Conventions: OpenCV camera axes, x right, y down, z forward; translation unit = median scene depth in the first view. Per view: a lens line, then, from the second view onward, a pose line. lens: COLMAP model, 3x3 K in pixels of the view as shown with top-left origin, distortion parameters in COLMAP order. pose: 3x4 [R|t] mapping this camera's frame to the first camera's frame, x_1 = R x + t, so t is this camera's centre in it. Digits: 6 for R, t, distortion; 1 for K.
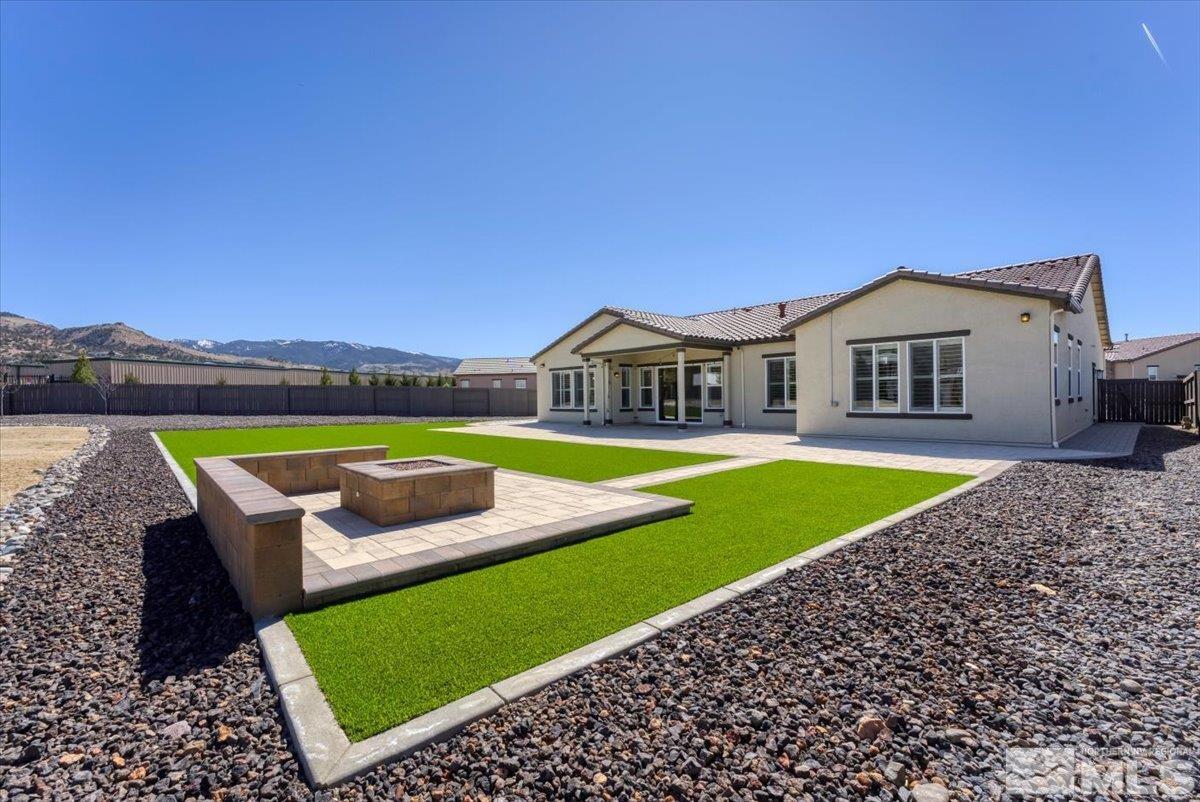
lens RADIAL K [[505.3, 0, 606.5], [0, 505.3, 410.0], [0, 0, 1]] dist [0.001238, -0.000186]
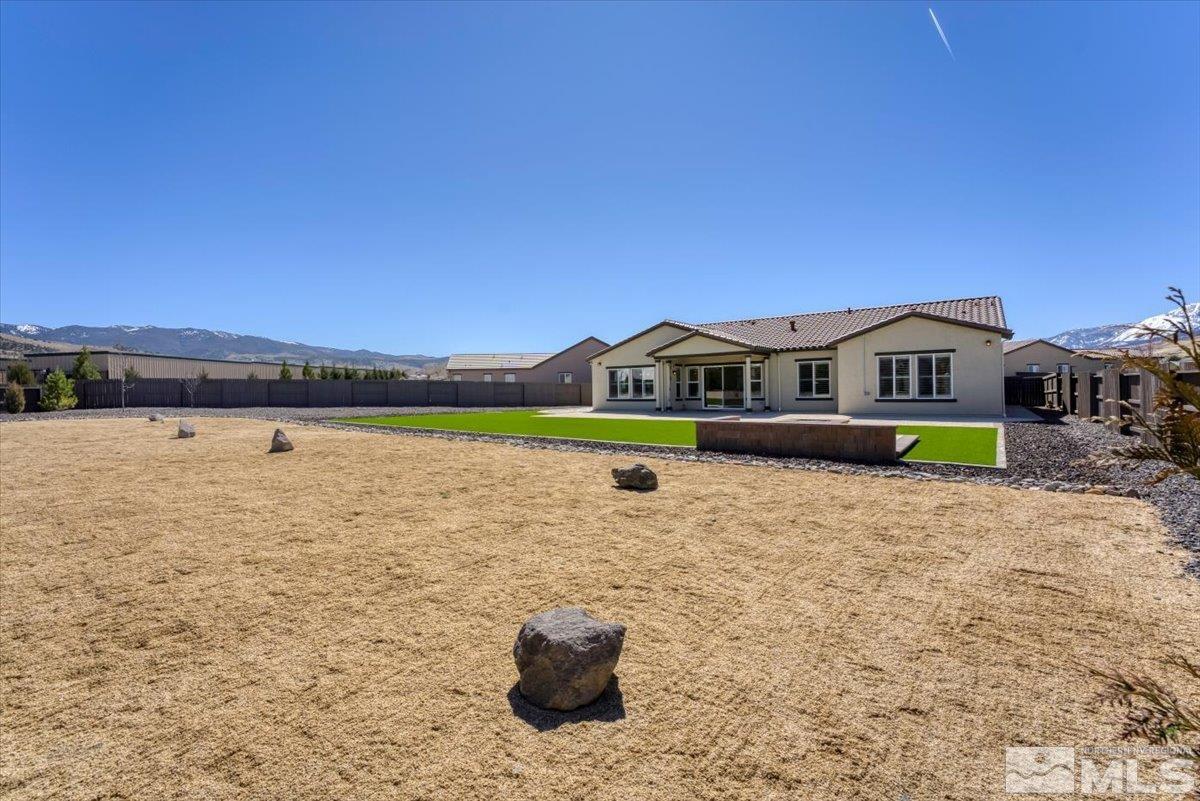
lens RADIAL K [[499.0, 0, 588.6], [0, 499.0, 394.8], [0, 0, 1]] dist [-0.001340, 0.000745]
pose [[0.985657, -0.005629, 0.168670, -0.438373], [0.008018, 0.999877, -0.013485, 0.003660], [-0.168573, 0.014644, 0.985580, -0.244720]]
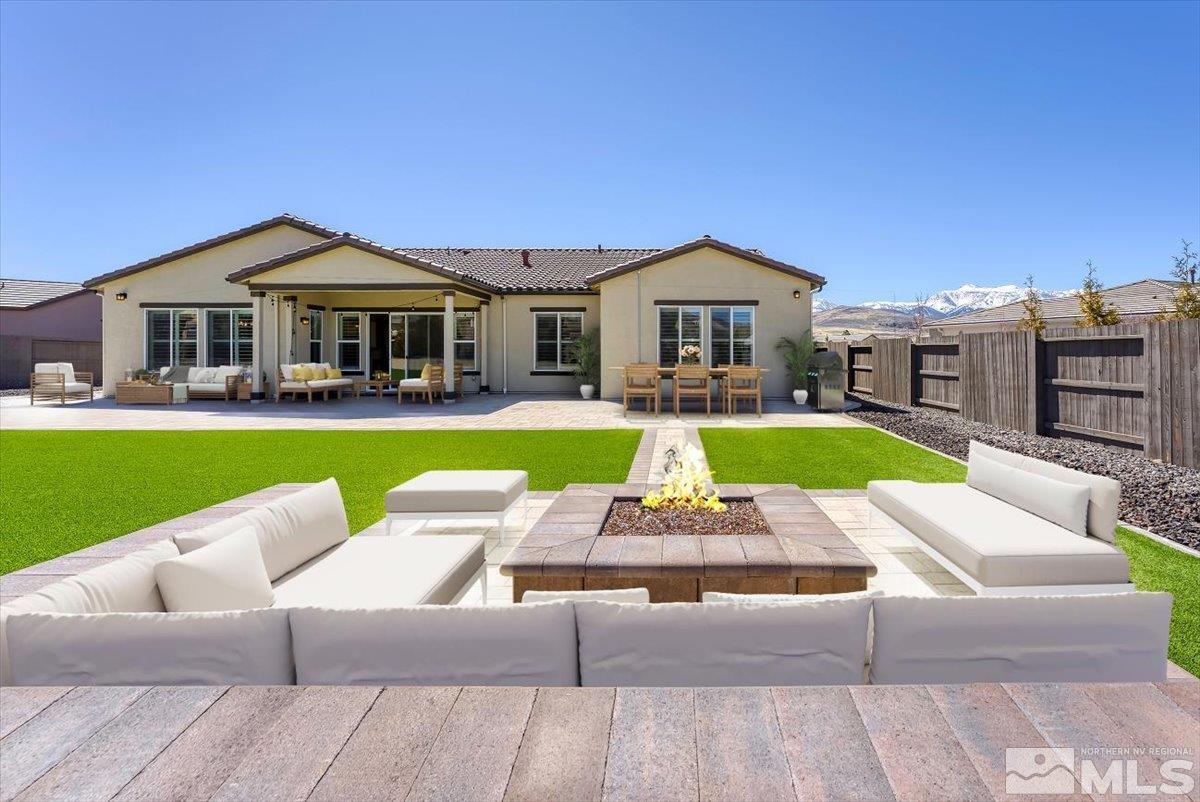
lens RADIAL K [[545.6, 0, 653.7], [0, 545.6, 345.6], [0, 0, 1]] dist [0.001562, -0.000540]
pose [[0.691997, 0.023080, 0.721532, -0.187920], [0.007334, 0.999212, -0.038996, -0.006433], [-0.721863, 0.032277, 0.691282, 0.186534]]
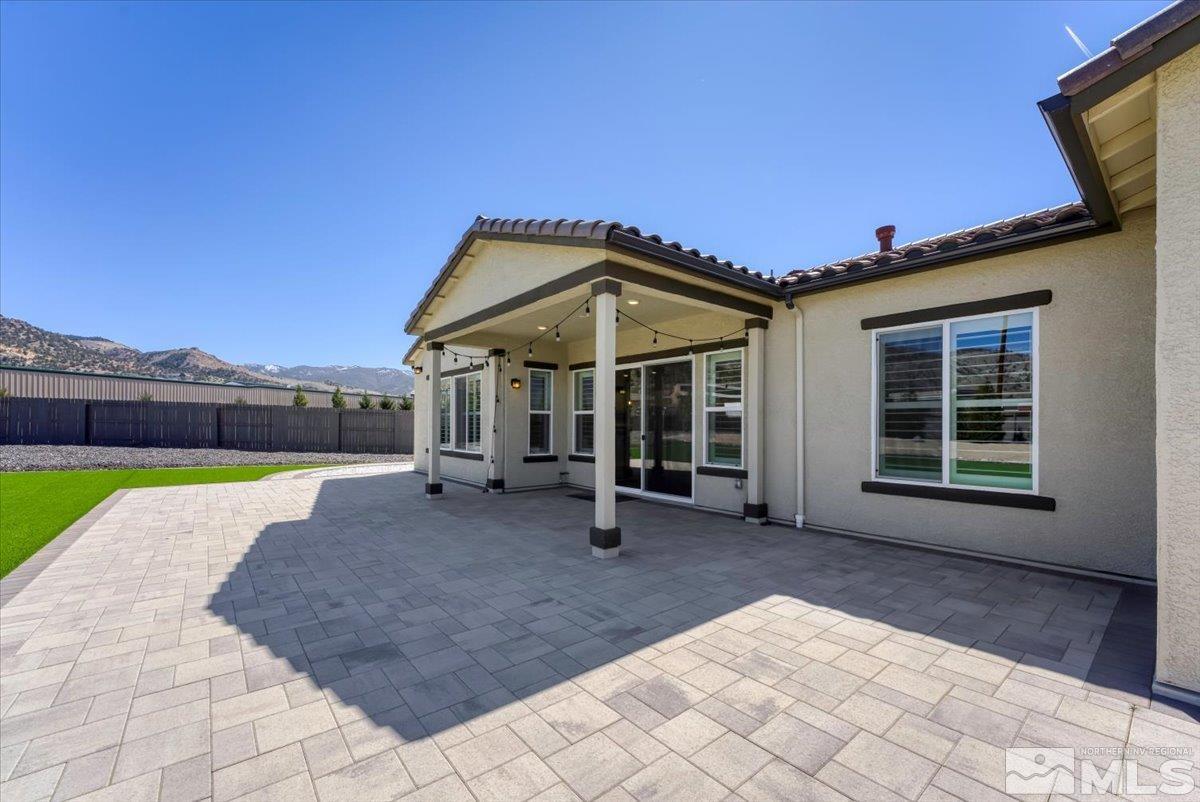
lens RADIAL K [[487.4, 0, 611.2], [0, 487.4, 426.4], [0, 0, 1]] dist [0.002738, -0.000377]
pose [[0.998104, 0.023237, -0.056994, 0.141426], [-0.024606, 0.999423, -0.023430, -0.022987], [0.056417, 0.024788, 0.998100, 0.586925]]
